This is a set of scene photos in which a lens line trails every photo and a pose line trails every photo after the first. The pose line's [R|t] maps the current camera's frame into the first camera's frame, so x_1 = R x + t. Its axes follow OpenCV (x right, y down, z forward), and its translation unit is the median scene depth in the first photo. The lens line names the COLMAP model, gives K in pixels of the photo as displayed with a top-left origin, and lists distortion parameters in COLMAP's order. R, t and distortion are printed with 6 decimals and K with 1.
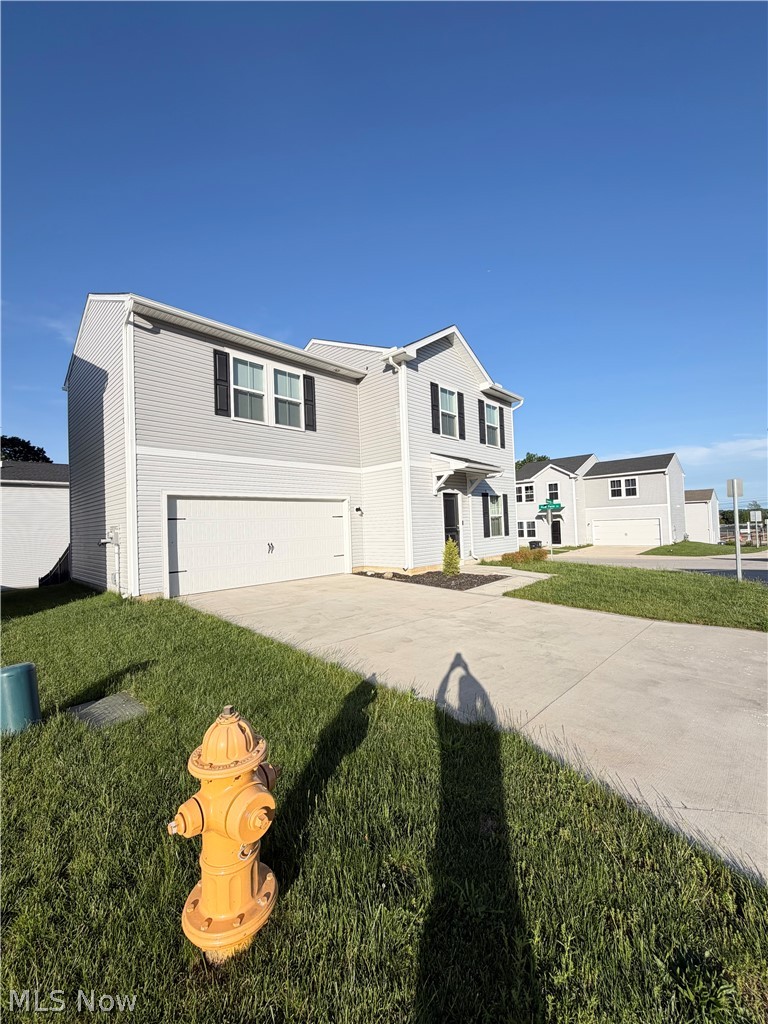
lens RADIAL K [[420.3, 0, 384.3], [0, 420.3, 513.6], [0, 0, 1]] dist [0.001400, 0.000011]
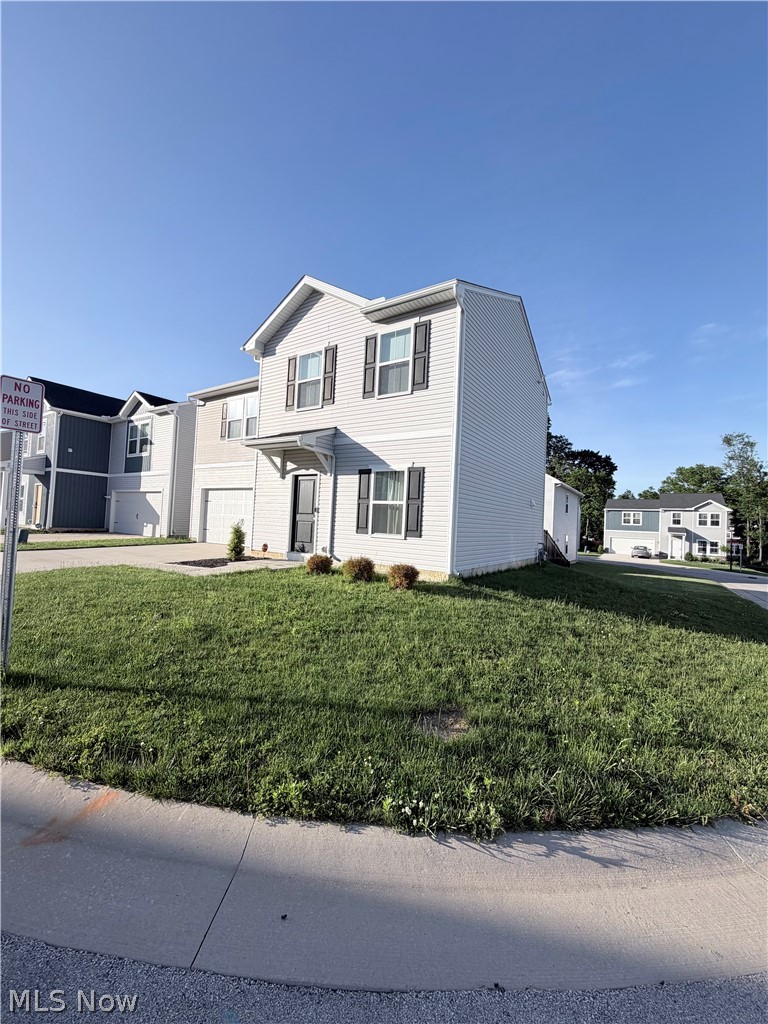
lens RADIAL K [[407.9, 0, 387.6], [0, 407.9, 508.4], [0, 0, 1]] dist [0.000910, 0.000026]
pose [[0.184385, 0.008345, -0.982819, 1.123955], [-0.025002, 0.999680, 0.003798, 0.014570], [0.982536, 0.023873, 0.184534, 1.138621]]
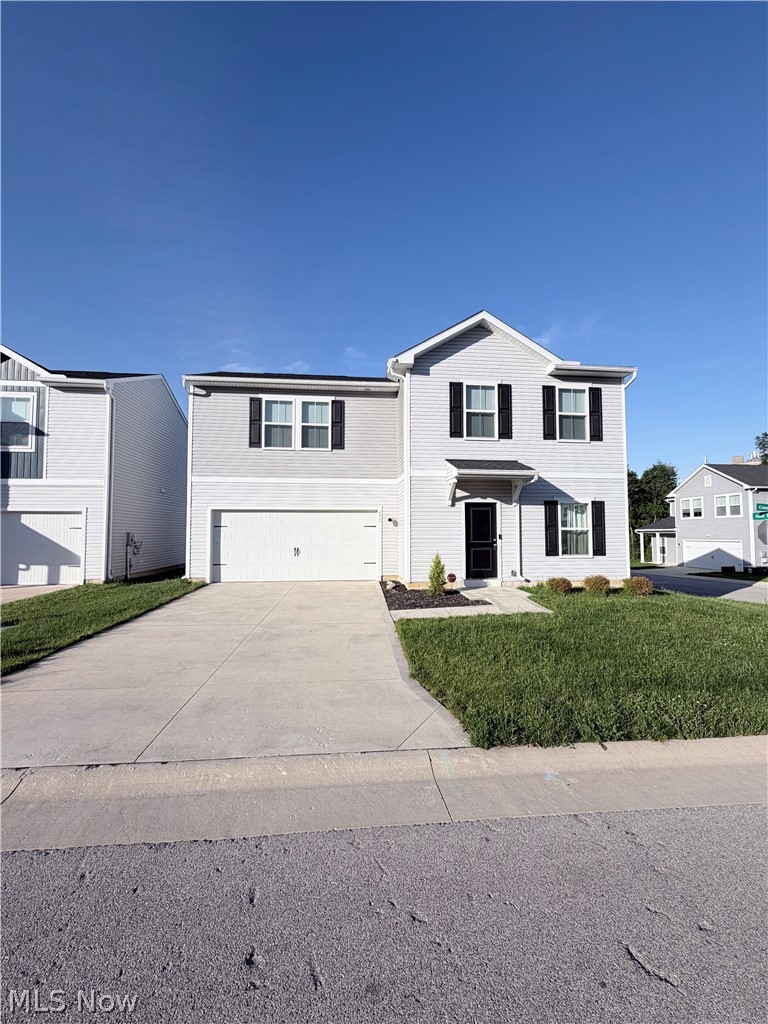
lens RADIAL K [[420.3, 0, 384.3], [0, 420.3, 513.6], [0, 0, 1]] dist [0.001400, 0.000011]
pose [[0.766360, 0.006173, -0.642382, 0.638582], [-0.008404, 0.999965, -0.000417, -0.026457], [0.642357, 0.005718, 0.766385, 0.221598]]
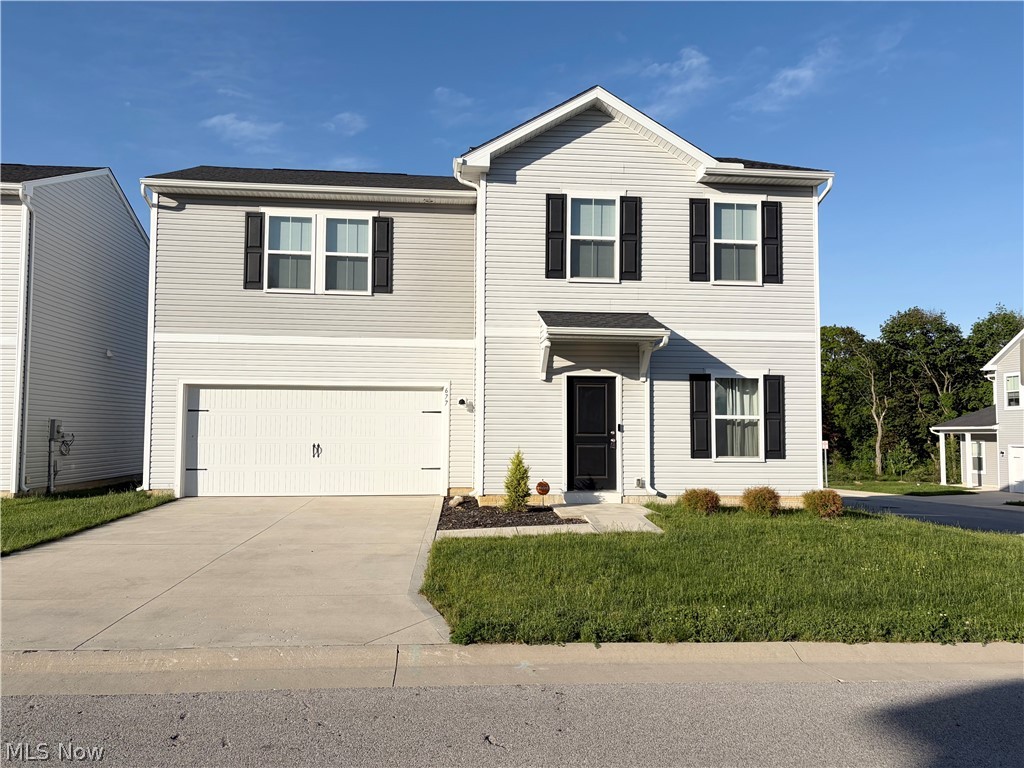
lens RADIAL K [[768.0, 0, 510.4], [0, 768.0, 389.6], [0, 0, 1]] dist [0.075400, -0.080835]
pose [[0.761301, 0.004691, -0.648382, 0.857277], [-0.015780, 0.999812, -0.011295, -0.018332], [0.648207, 0.018830, 0.761231, 0.131287]]
